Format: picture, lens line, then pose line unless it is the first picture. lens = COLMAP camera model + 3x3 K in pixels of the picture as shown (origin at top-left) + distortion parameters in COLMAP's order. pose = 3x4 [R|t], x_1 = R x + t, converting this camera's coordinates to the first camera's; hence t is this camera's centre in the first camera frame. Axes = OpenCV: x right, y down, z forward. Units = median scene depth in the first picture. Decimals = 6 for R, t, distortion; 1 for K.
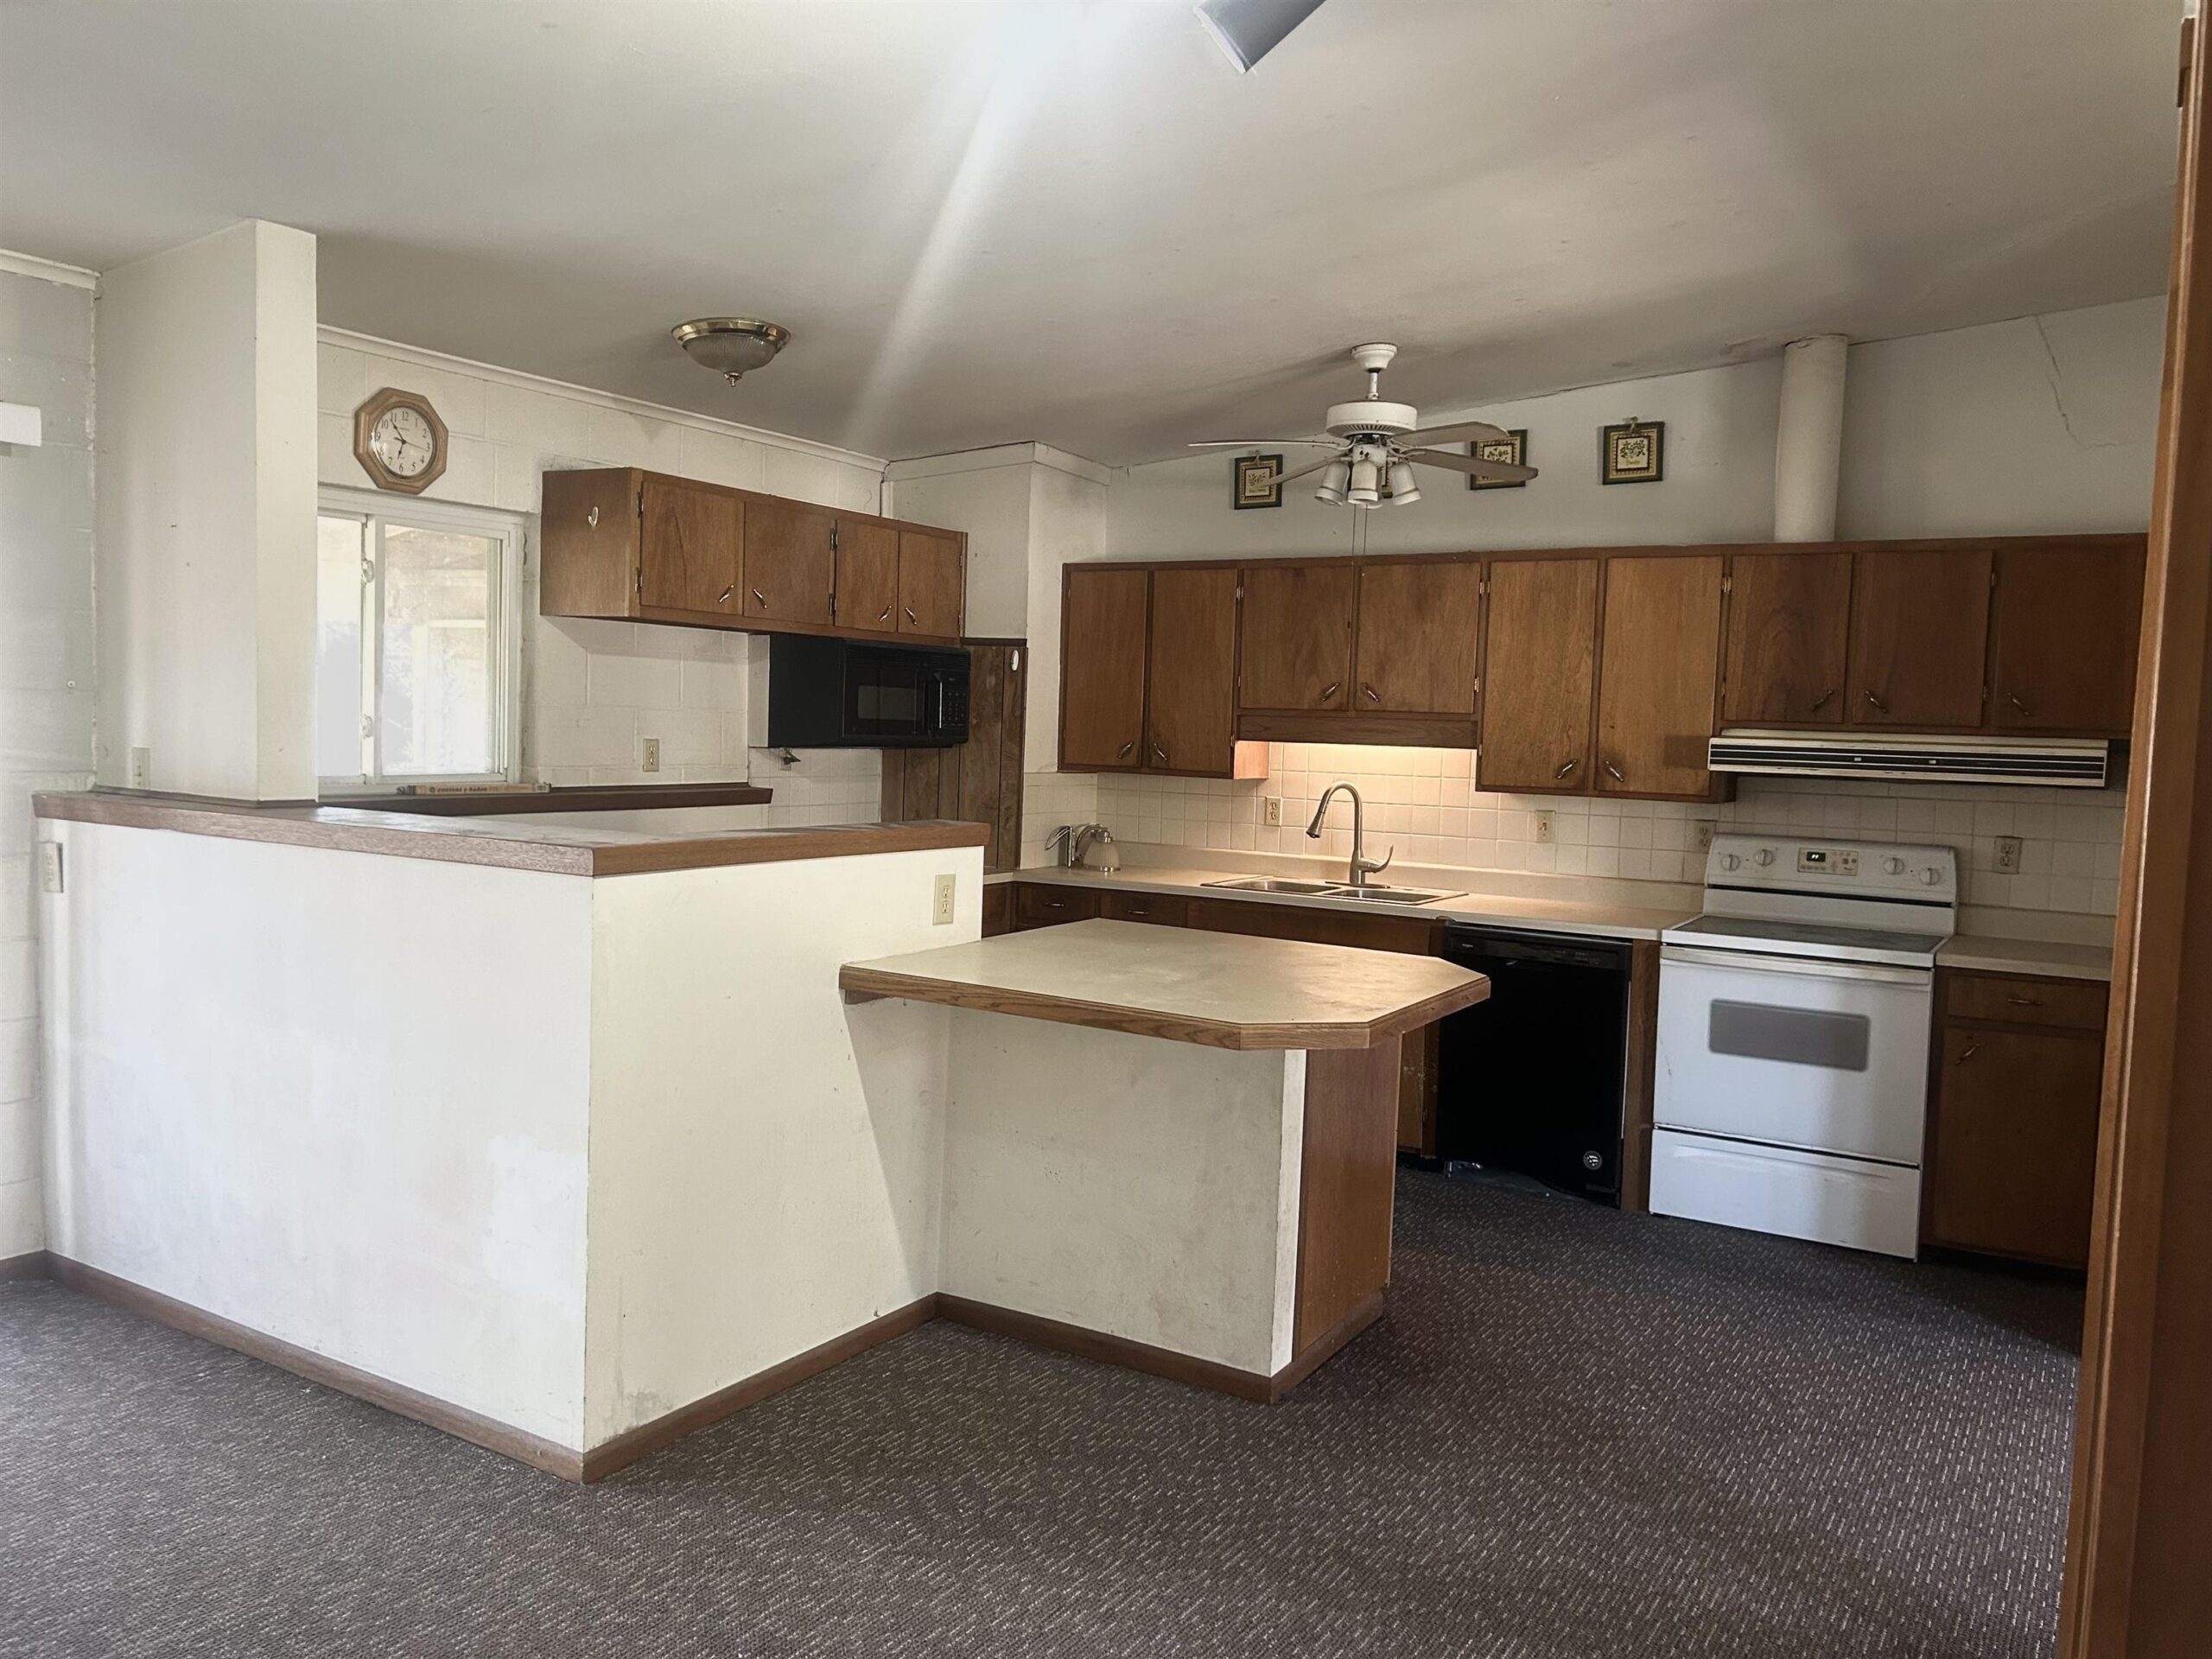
lens RADIAL K [[1647.5, 0, 1106.0], [0, 1647.5, 829.5], [0, 0, 1]] dist [0.000302, -0.006142]
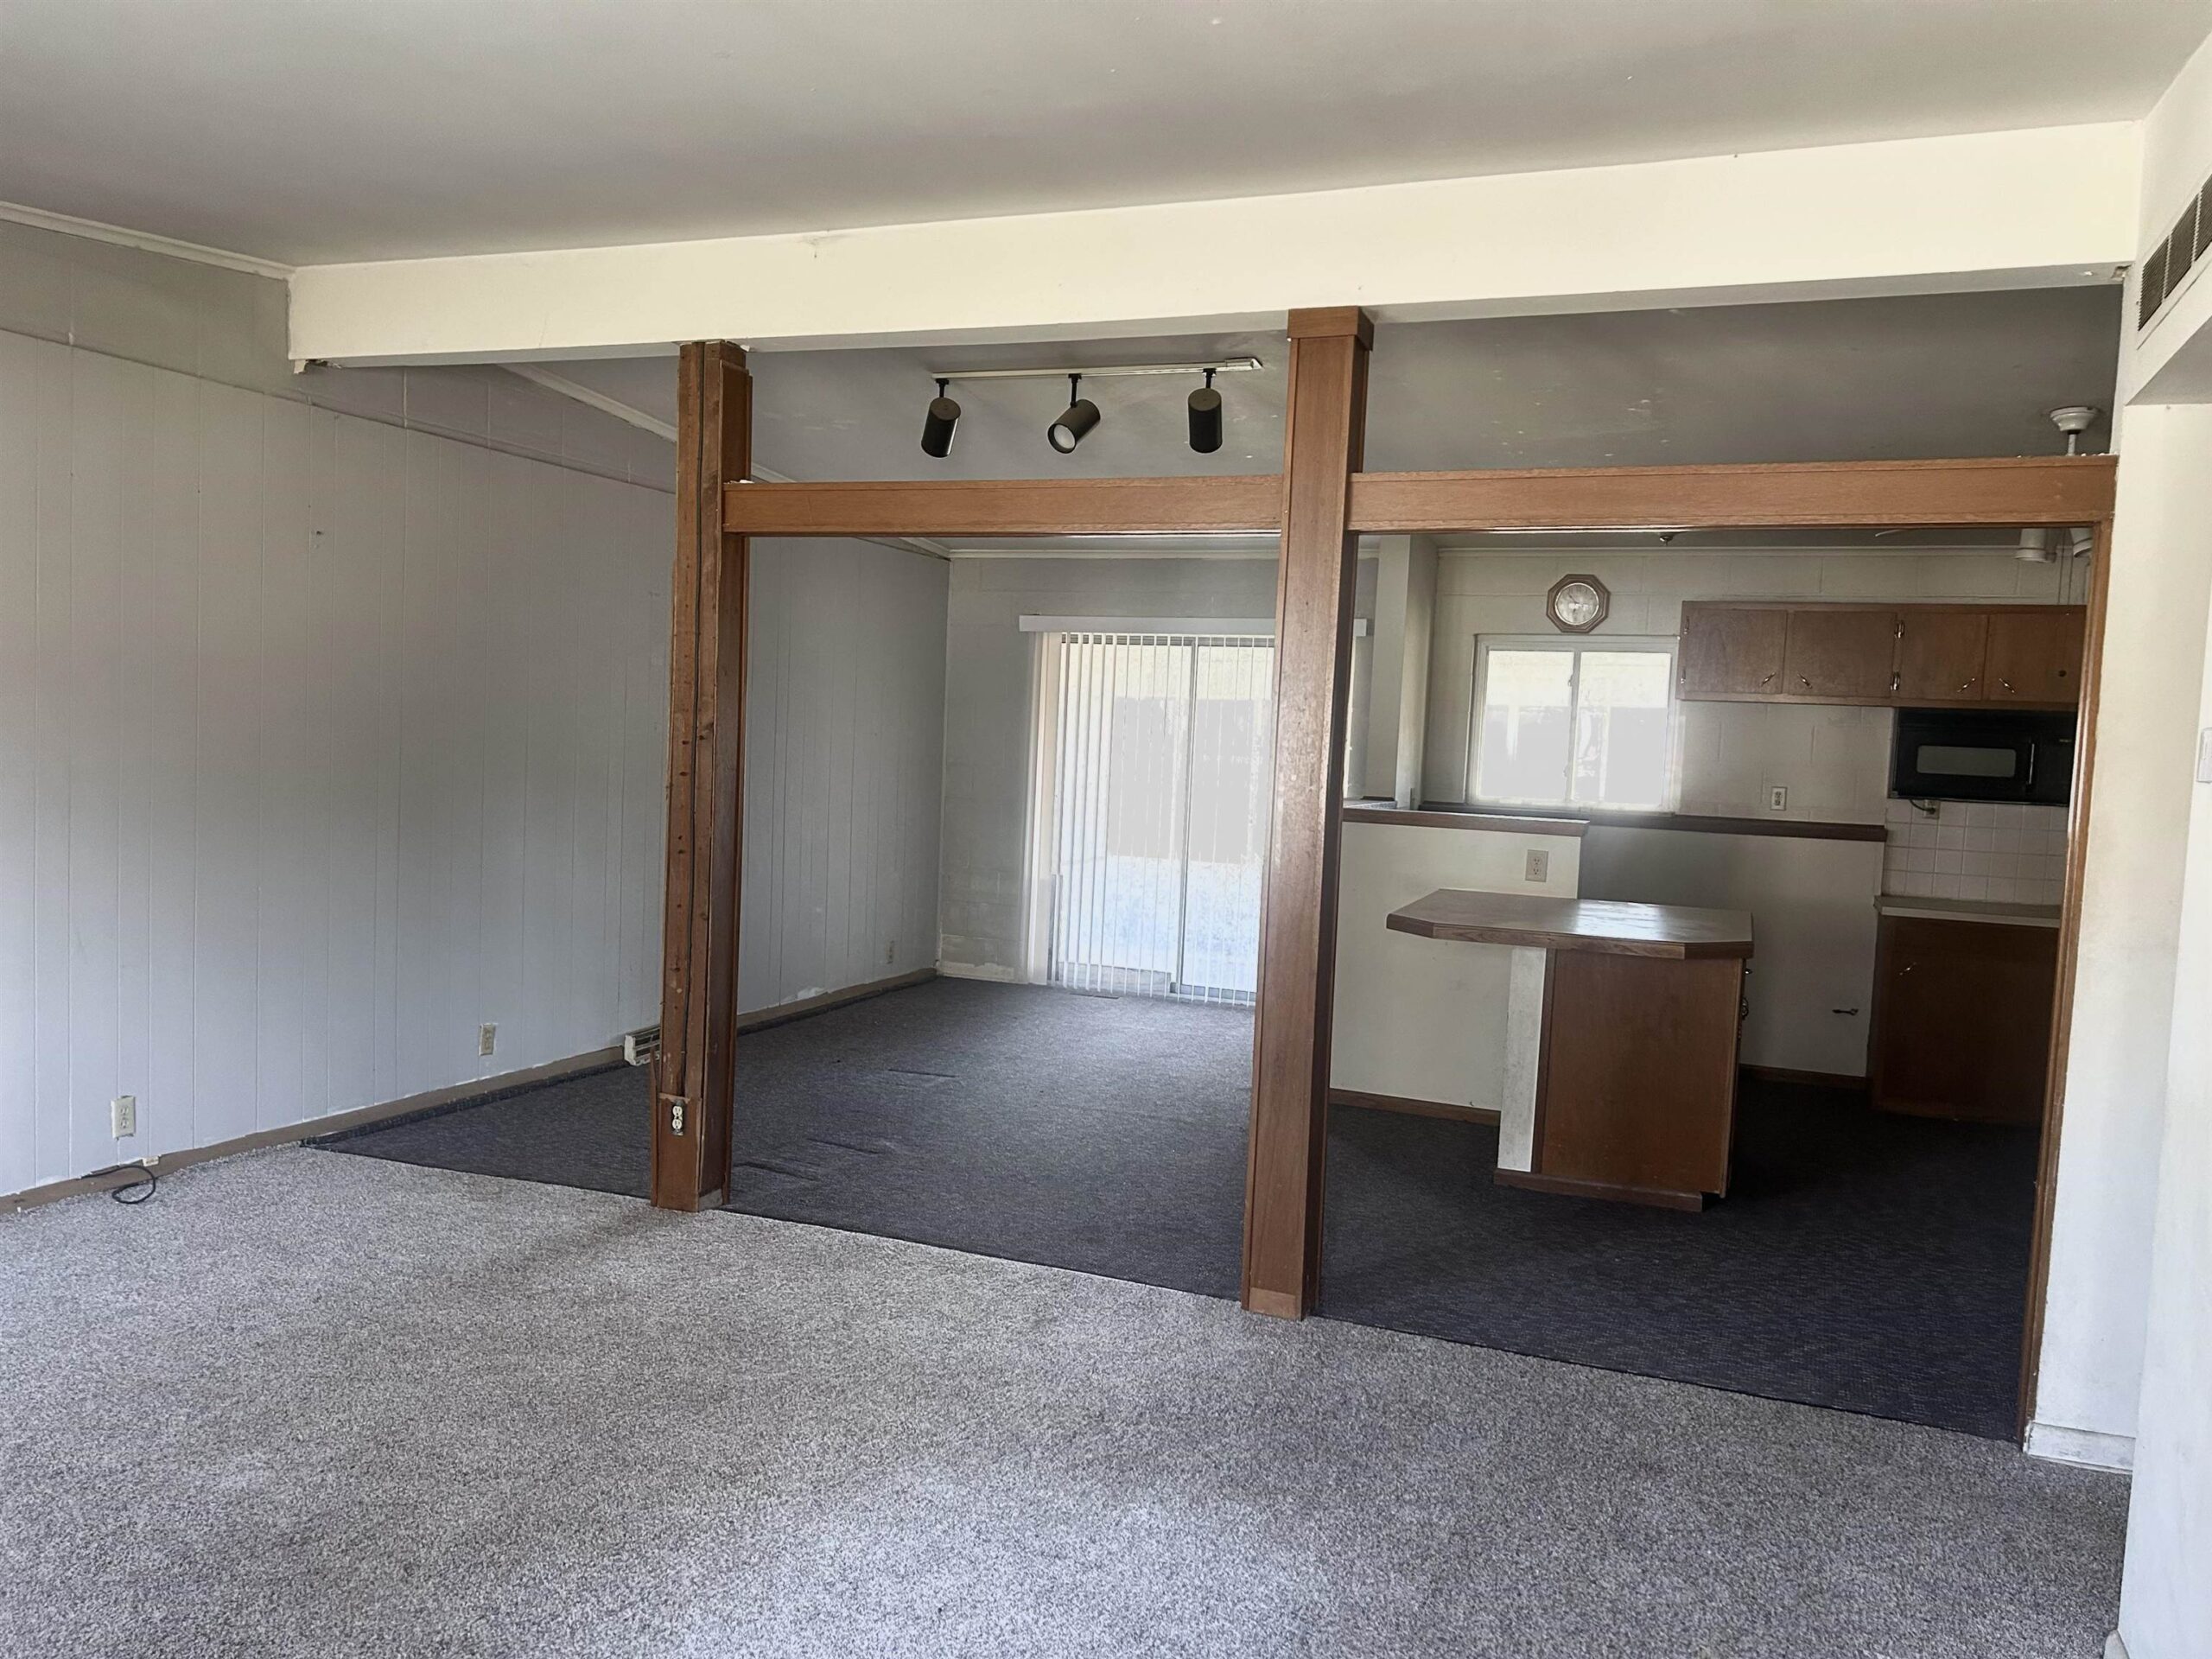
lens RADIAL K [[1678.3, 0, 1112.2], [0, 1678.3, 840.4], [0, 0, 1]] dist [0.001747, -0.000572]
pose [[0.167131, 0.034074, -0.985346, 1.026231], [-0.101703, 0.994667, 0.017145, 0.022249], [0.980675, 0.097348, 0.169705, 0.221417]]
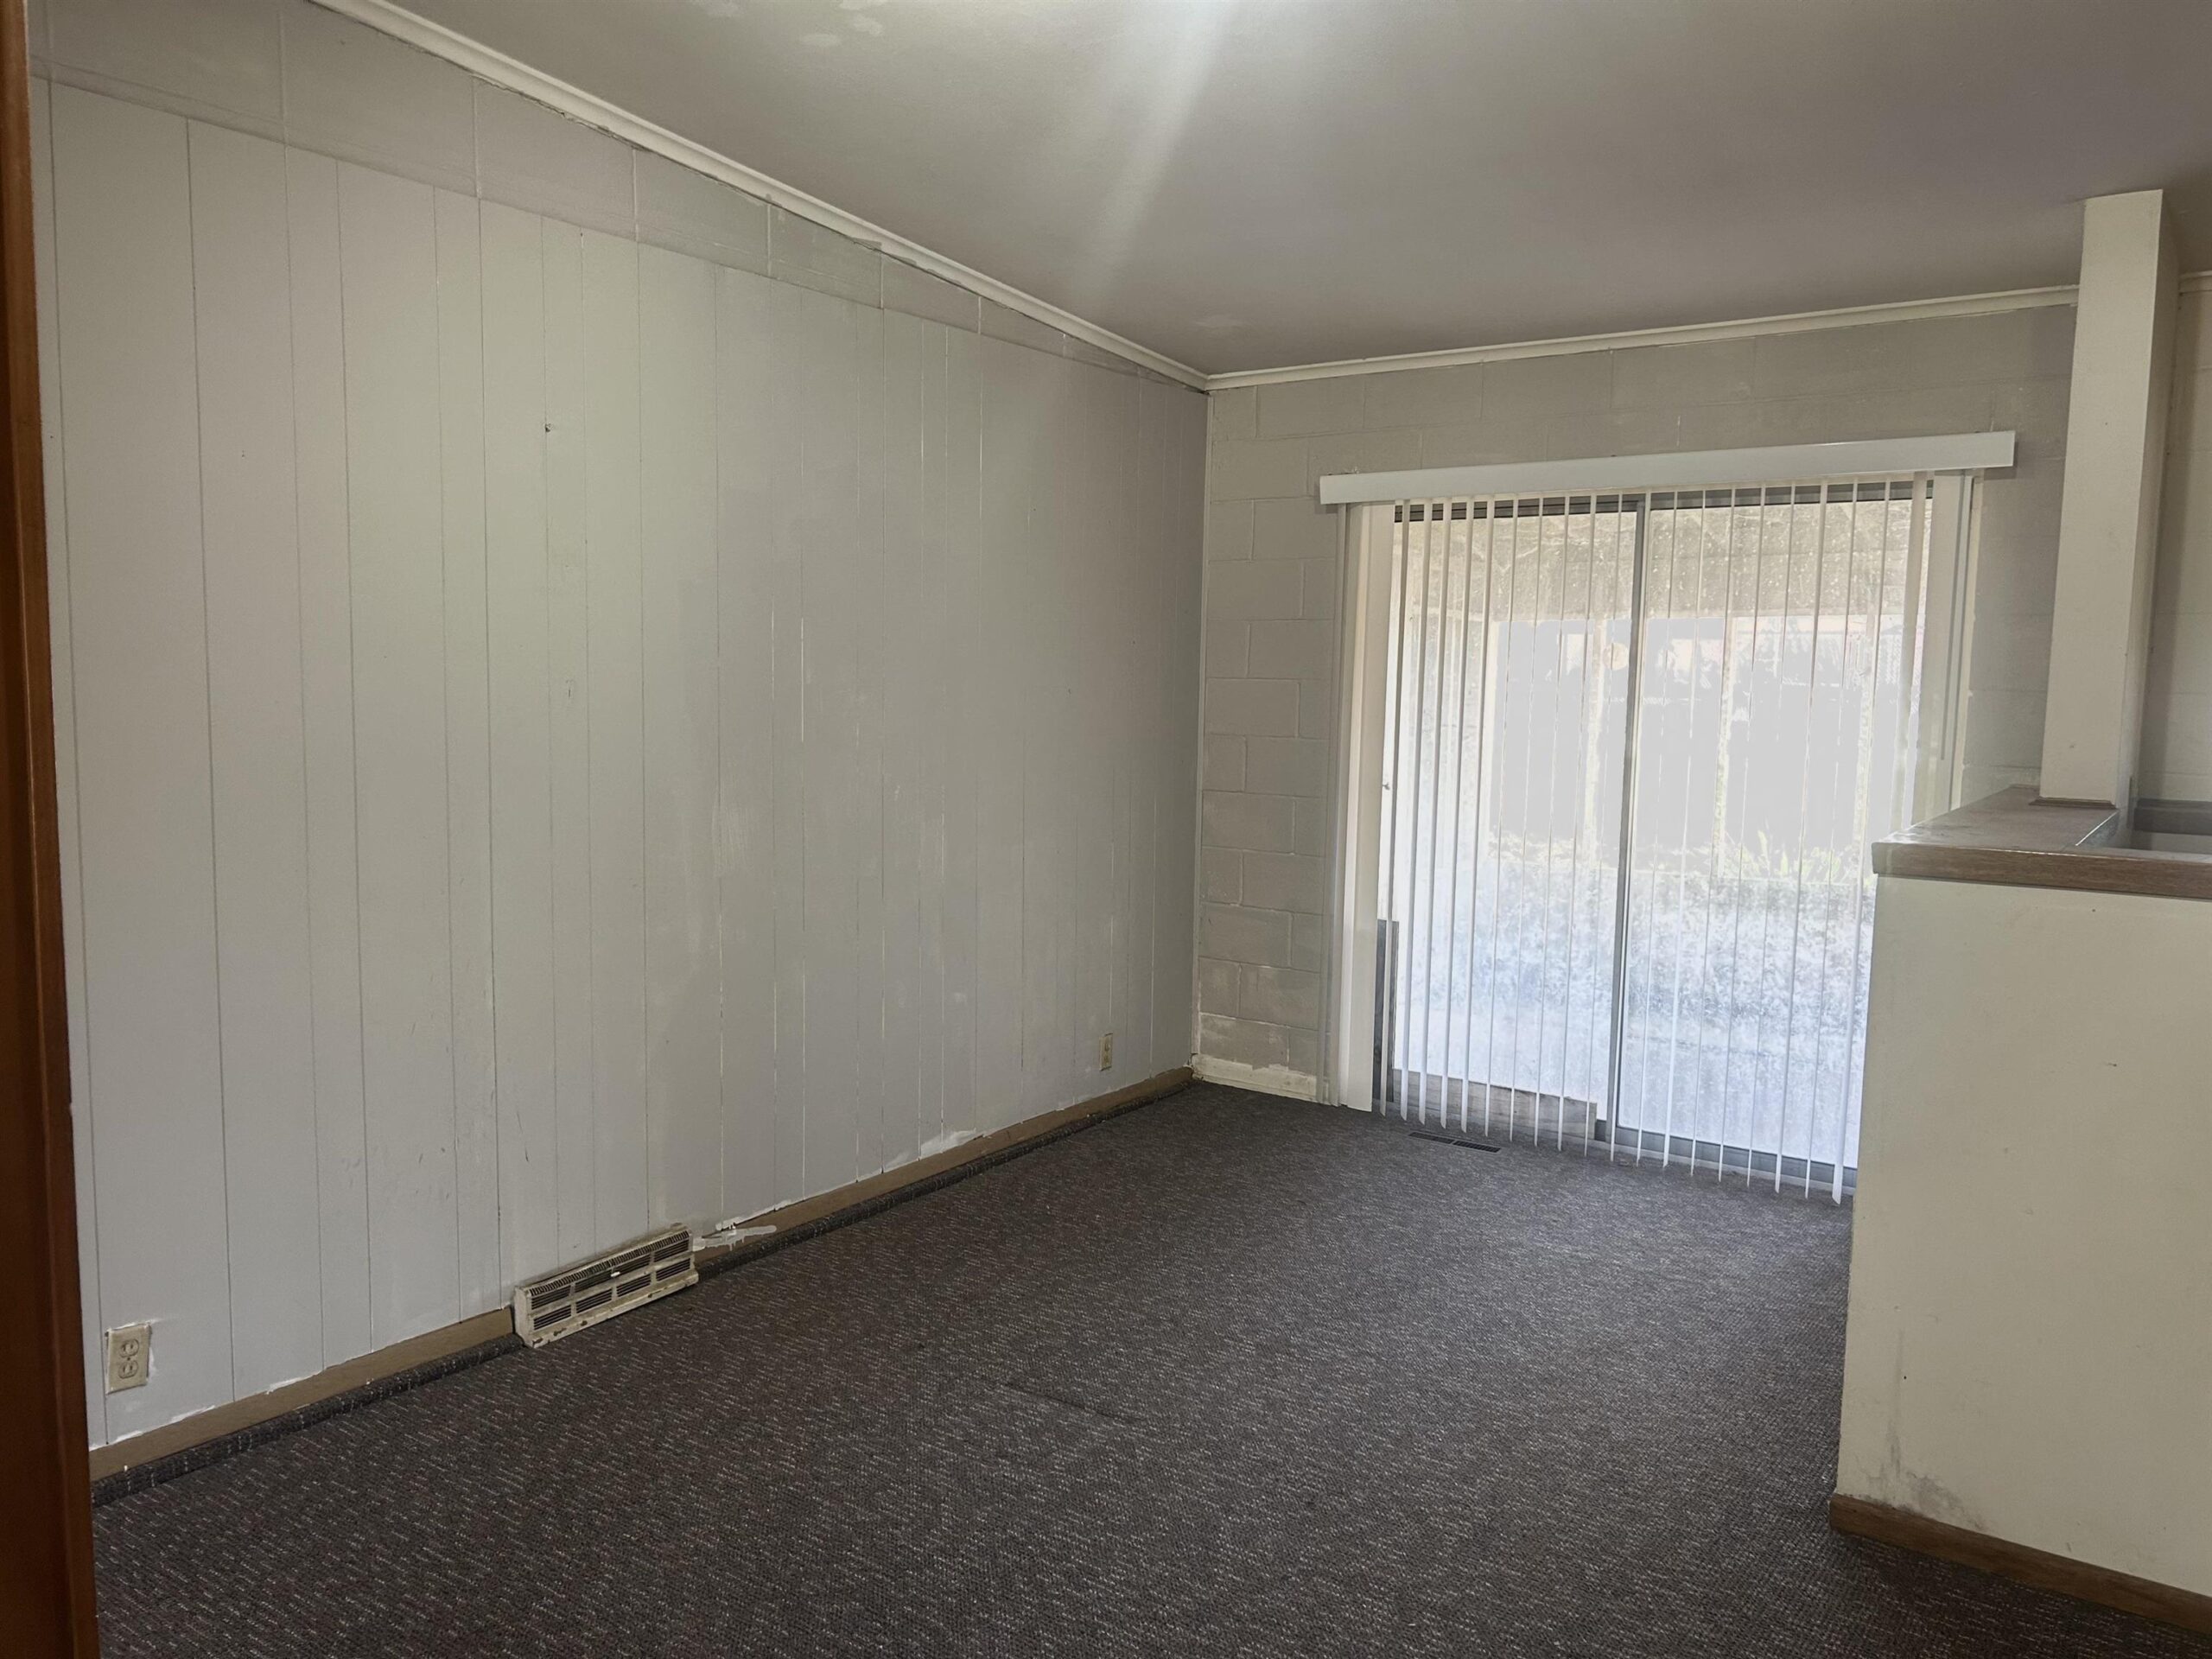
lens RADIAL K [[1629.2, 0, 1082.8], [0, 1629.2, 832.7], [0, 0, 1]] dist [0.003763, -0.002193]
pose [[-0.079141, 0.064536, -0.994772, 0.338275], [-0.084051, 0.993917, 0.071167, -0.012195], [0.993314, 0.089244, -0.073235, 0.339662]]
